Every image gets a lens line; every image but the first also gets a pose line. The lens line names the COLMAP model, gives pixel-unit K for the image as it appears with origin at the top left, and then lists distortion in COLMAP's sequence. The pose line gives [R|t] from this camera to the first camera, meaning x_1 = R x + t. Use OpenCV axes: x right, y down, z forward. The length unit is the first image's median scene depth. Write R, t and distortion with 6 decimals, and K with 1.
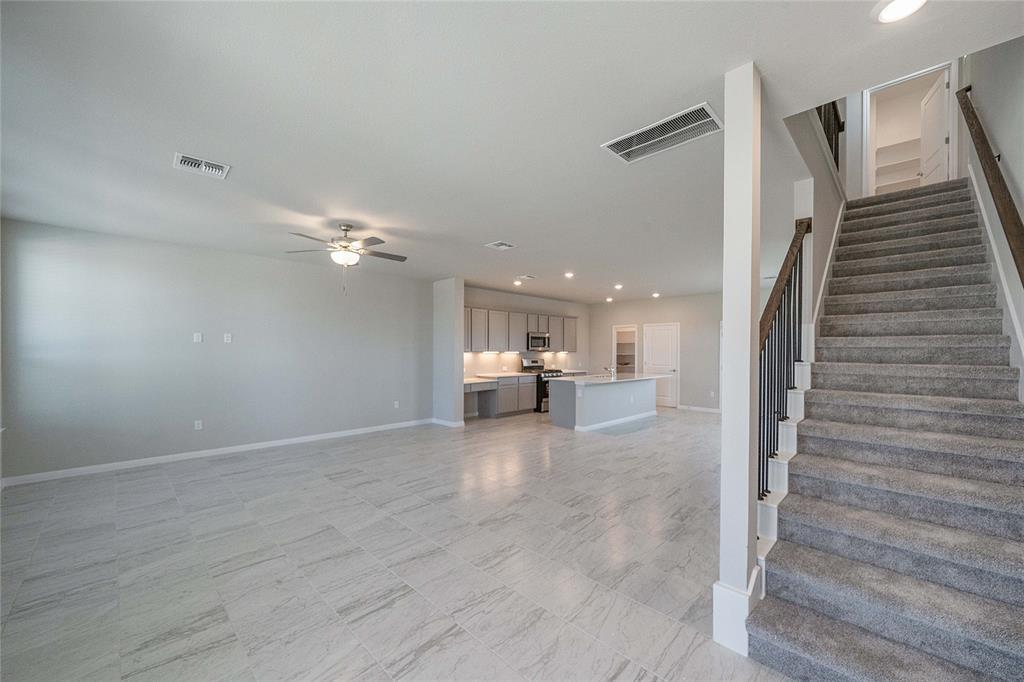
lens RADIAL K [[399.2, 0, 513.3], [0, 399.2, 351.0], [0, 0, 1]] dist [0.000048, 0.000045]
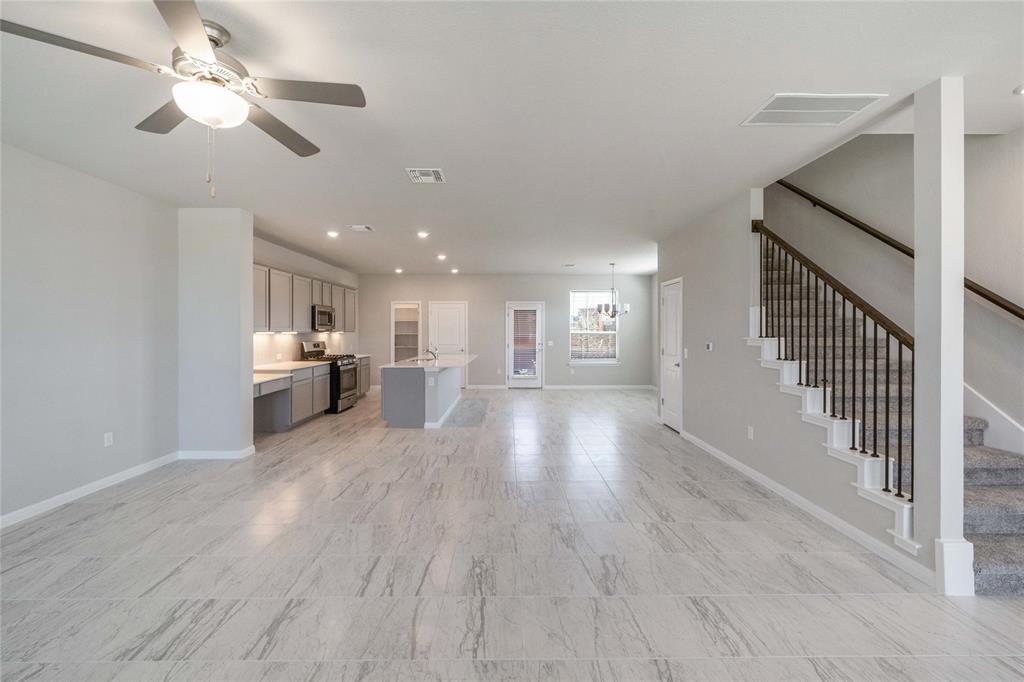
lens RADIAL K [[409.7, 0, 514.3], [0, 409.7, 332.0], [0, 0, 1]] dist [0.000036, 0.000041]
pose [[0.704806, -0.006134, 0.709373, -0.280523], [0.004028, 0.999981, 0.004645, 0.000230], [-0.709388, -0.000416, 0.704818, 0.265856]]
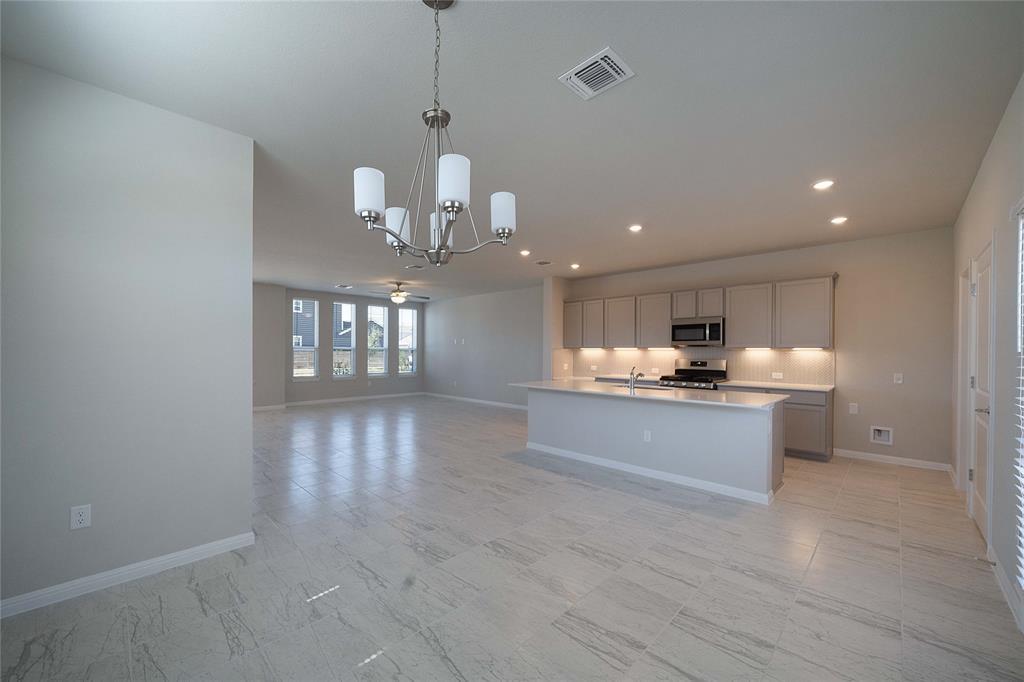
lens RADIAL K [[399.2, 0, 513.3], [0, 399.2, 351.0], [0, 0, 1]] dist [0.000048, 0.000045]
pose [[0.002386, -0.003447, -0.999991, 0.871650], [-0.006404, 0.999973, -0.003462, 0.013894], [0.999977, 0.006413, 0.002364, 0.875704]]
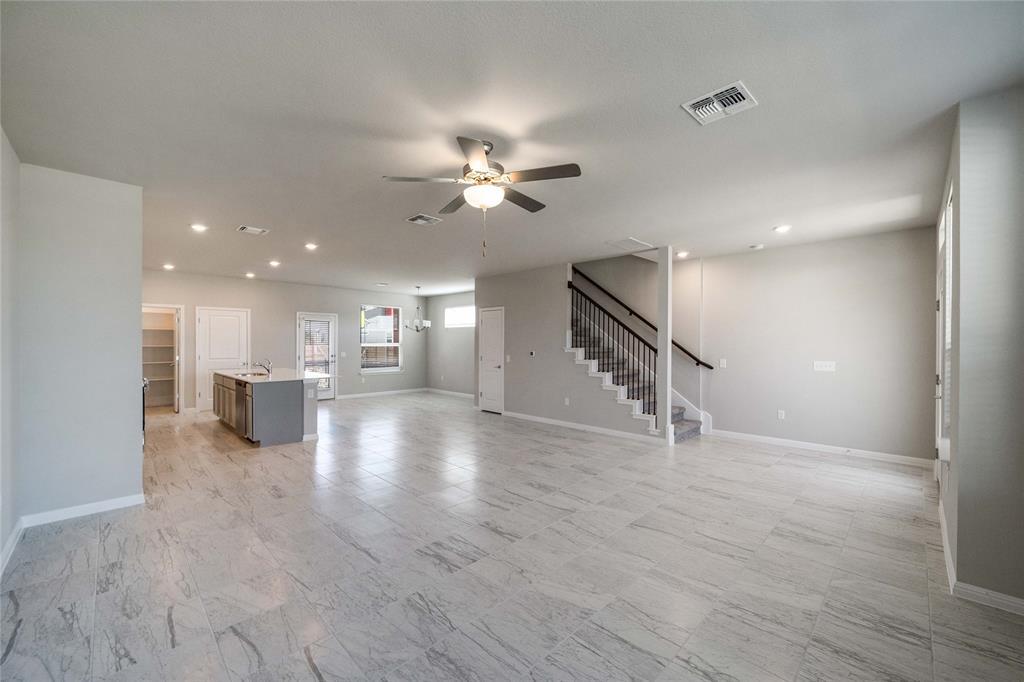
lens RADIAL K [[399.2, 0, 513.3], [0, 399.2, 351.0], [0, 0, 1]] dist [0.000048, 0.000045]
pose [[0.007384, -0.024833, 0.999664, -0.590003], [-0.003185, 0.999686, 0.024857, -0.003519], [-0.999968, -0.003368, 0.007303, 0.530507]]
